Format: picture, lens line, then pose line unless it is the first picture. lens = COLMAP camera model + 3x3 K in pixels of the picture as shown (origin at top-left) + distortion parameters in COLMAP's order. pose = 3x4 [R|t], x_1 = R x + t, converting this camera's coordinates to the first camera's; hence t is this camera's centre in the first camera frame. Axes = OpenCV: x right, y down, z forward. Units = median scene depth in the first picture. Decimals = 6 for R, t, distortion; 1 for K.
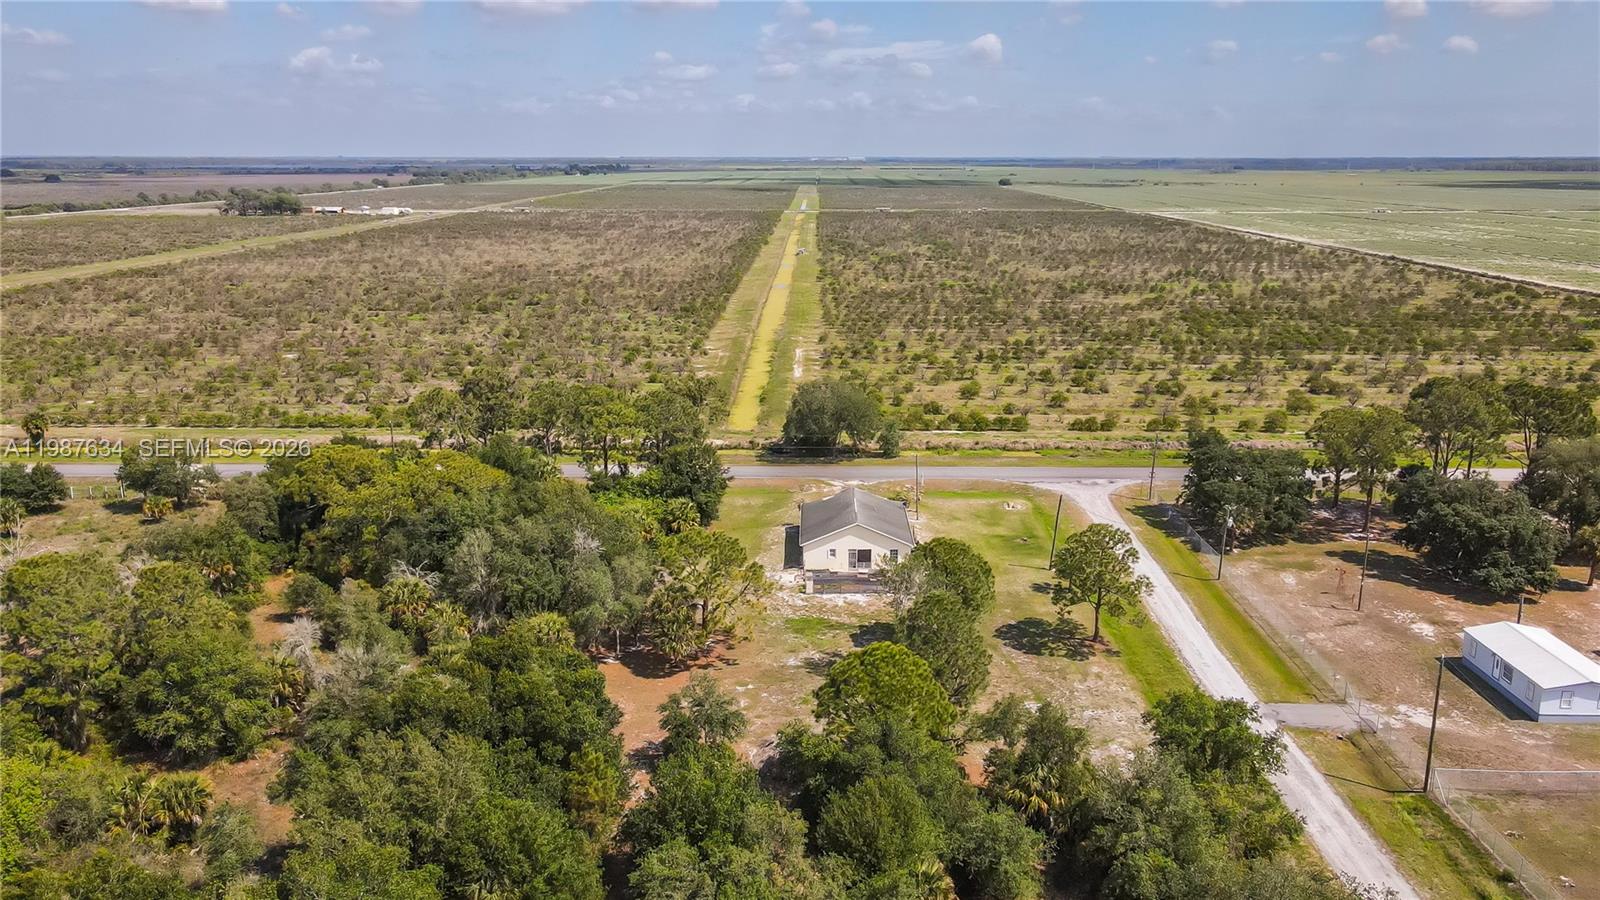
lens RADIAL K [[1189.4, 0, 788.9], [0, 1189.4, 453.5], [0, 0, 1]] dist [0.018405, 0.004049]
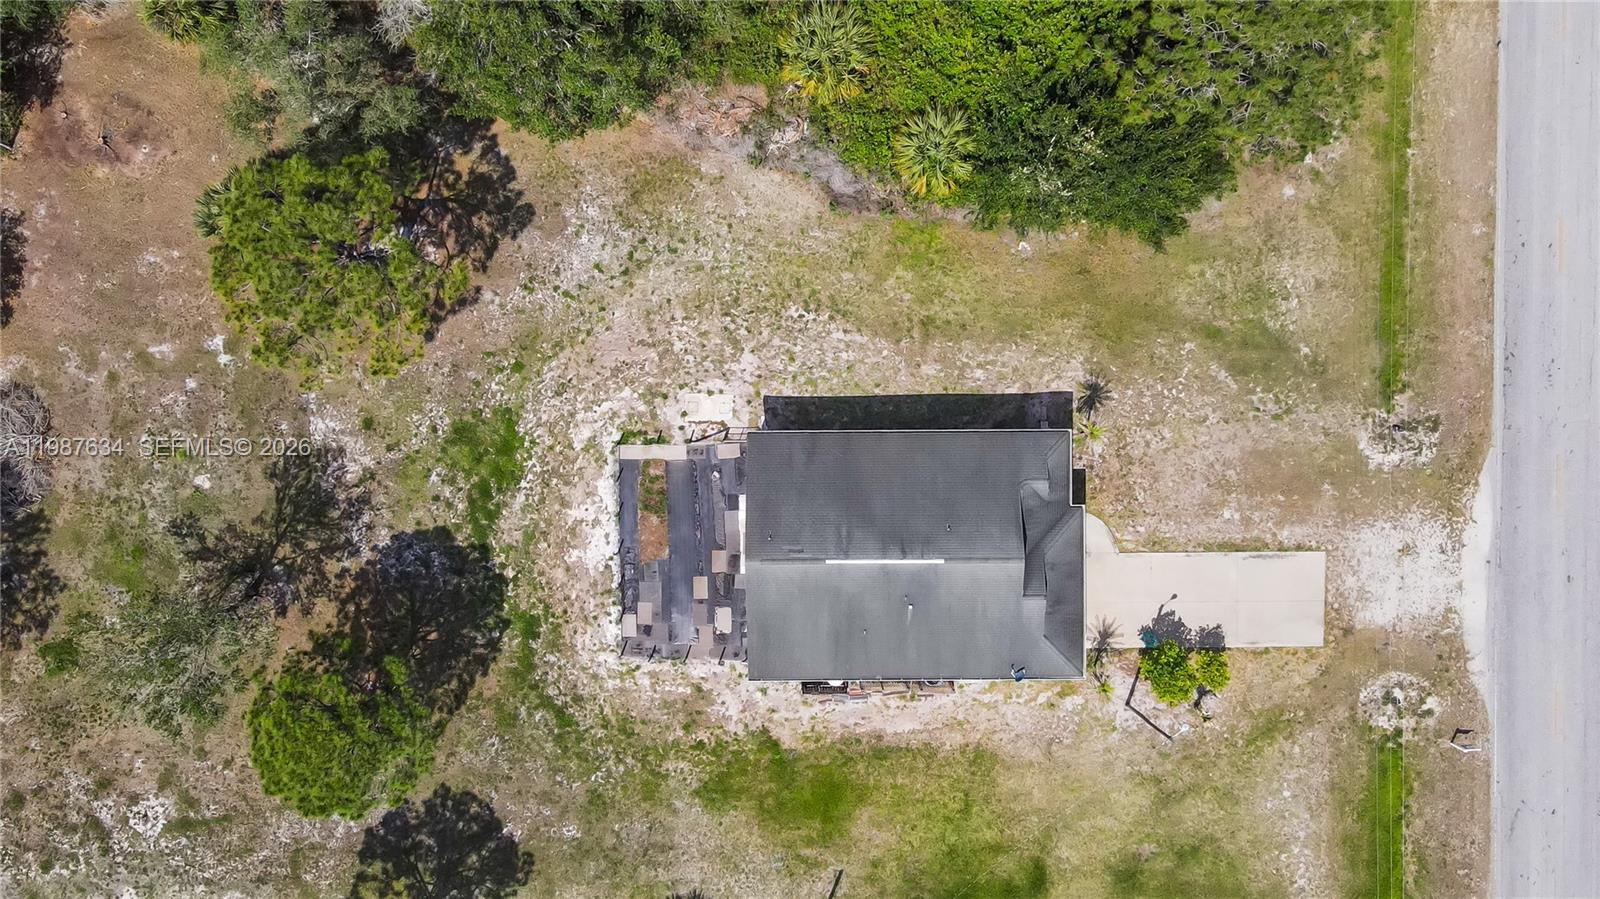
lens RADIAL K [[1189.4, 0, 788.9], [0, 1189.4, 453.0], [0, 0, 1]] dist [0.018405, 0.004049]
pose [[0.028208, 0.999397, 0.020233, 0.009793], [-0.237540, -0.012960, 0.971291, -0.406779], [0.970968, -0.032205, 0.237031, 0.992616]]
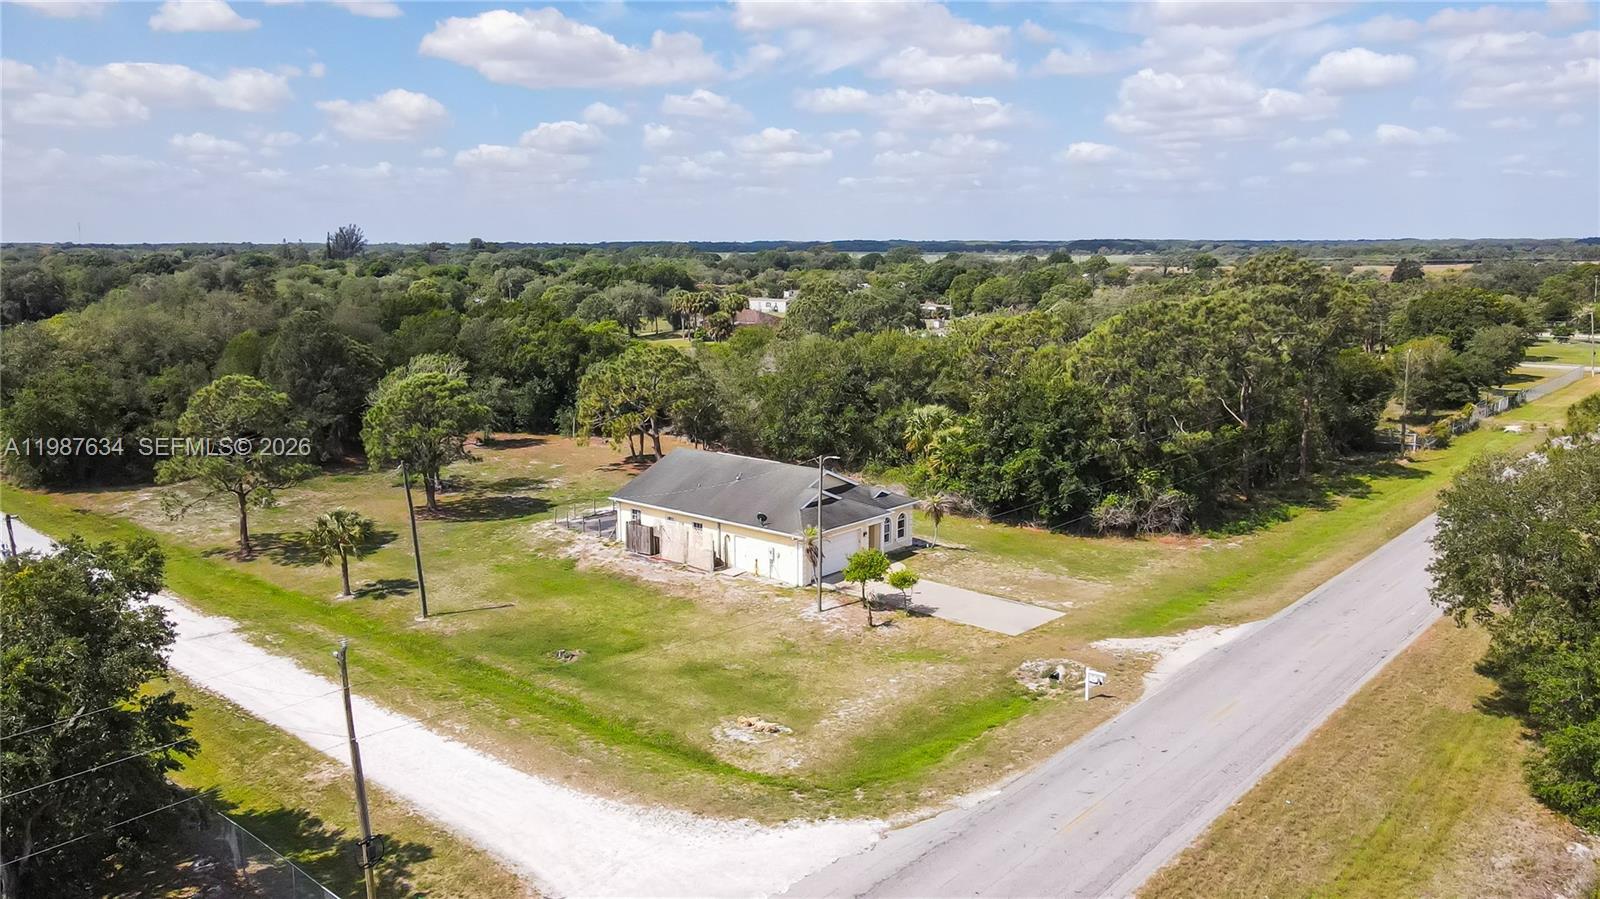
lens RADIAL K [[1189.4, 0, 788.9], [0, 1189.4, 453.0], [0, 0, 1]] dist [0.018405, 0.004049]
pose [[-0.648147, 0.127821, -0.750711, 0.540809], [-0.187878, 0.928498, 0.320302, -0.167247], [0.737975, 0.348645, -0.577789, 1.535932]]
